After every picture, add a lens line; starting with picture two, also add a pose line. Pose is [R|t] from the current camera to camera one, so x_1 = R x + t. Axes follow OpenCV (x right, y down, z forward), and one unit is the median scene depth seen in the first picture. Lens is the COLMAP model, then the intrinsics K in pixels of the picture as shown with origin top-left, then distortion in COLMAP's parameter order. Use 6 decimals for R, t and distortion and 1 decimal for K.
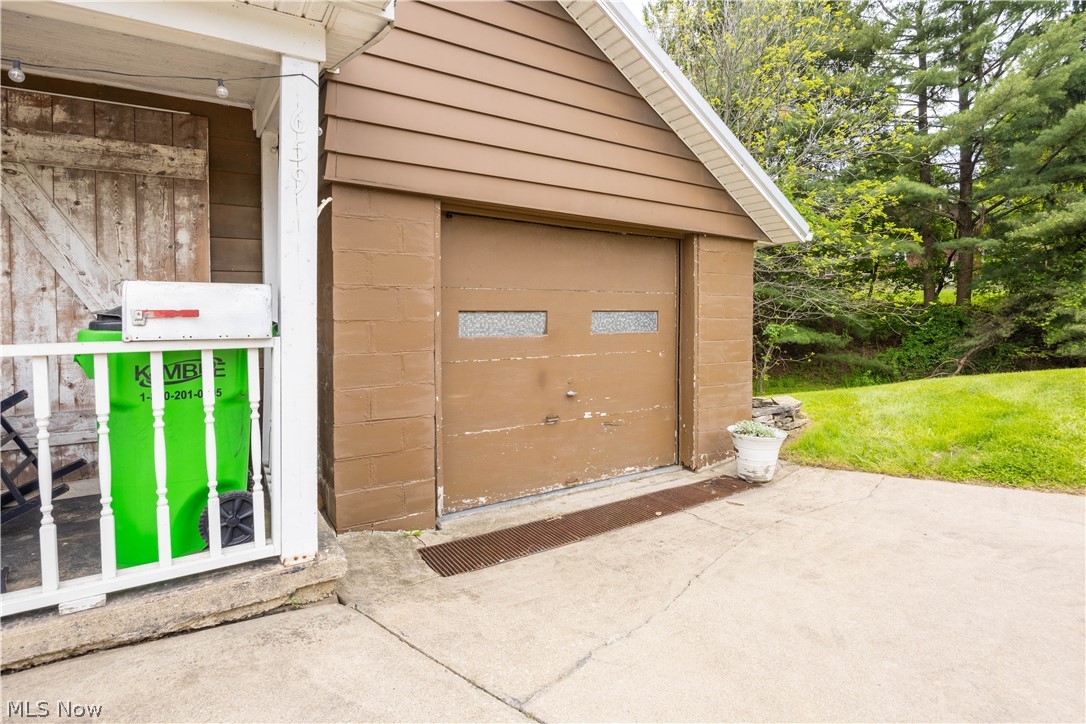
lens RADIAL K [[568.6, 0, 536.9], [0, 568.6, 323.5], [0, 0, 1]] dist [-0.005690, -0.000256]
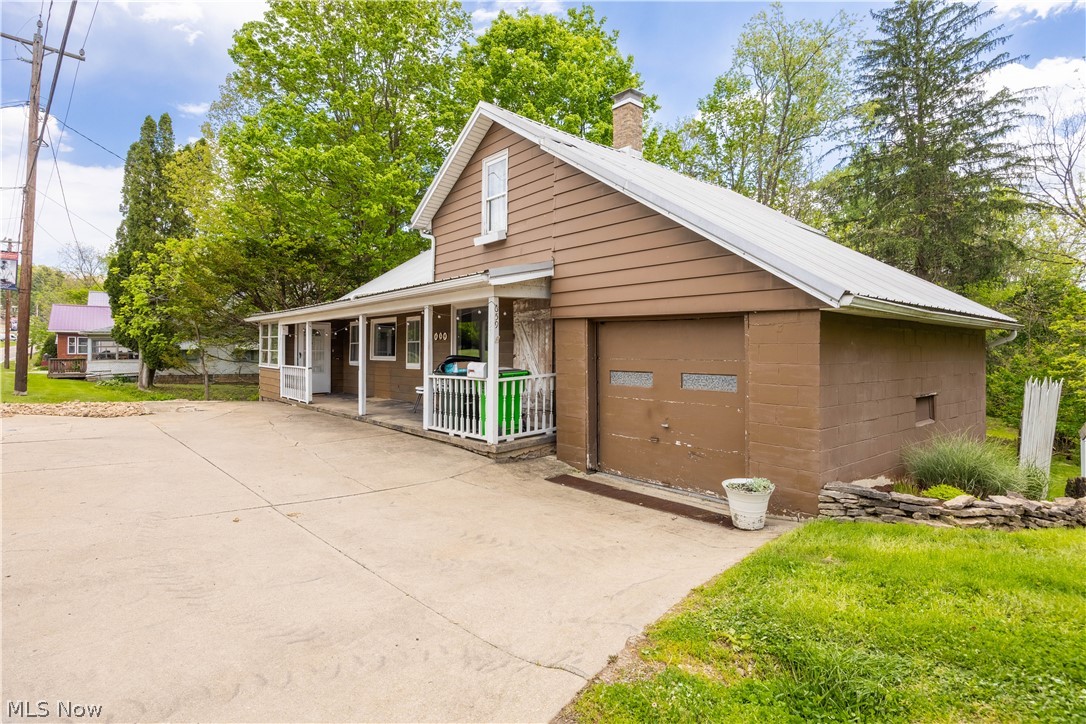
lens RADIAL K [[568.6, 0, 542.0], [0, 568.6, 357.8], [0, 0, 1]] dist [-0.005690, -0.000256]
pose [[0.108008, 0.014653, -0.994042, 1.634070], [-0.019730, 0.999726, 0.012593, -0.078976], [0.993954, 0.018252, 0.108268, 0.514979]]
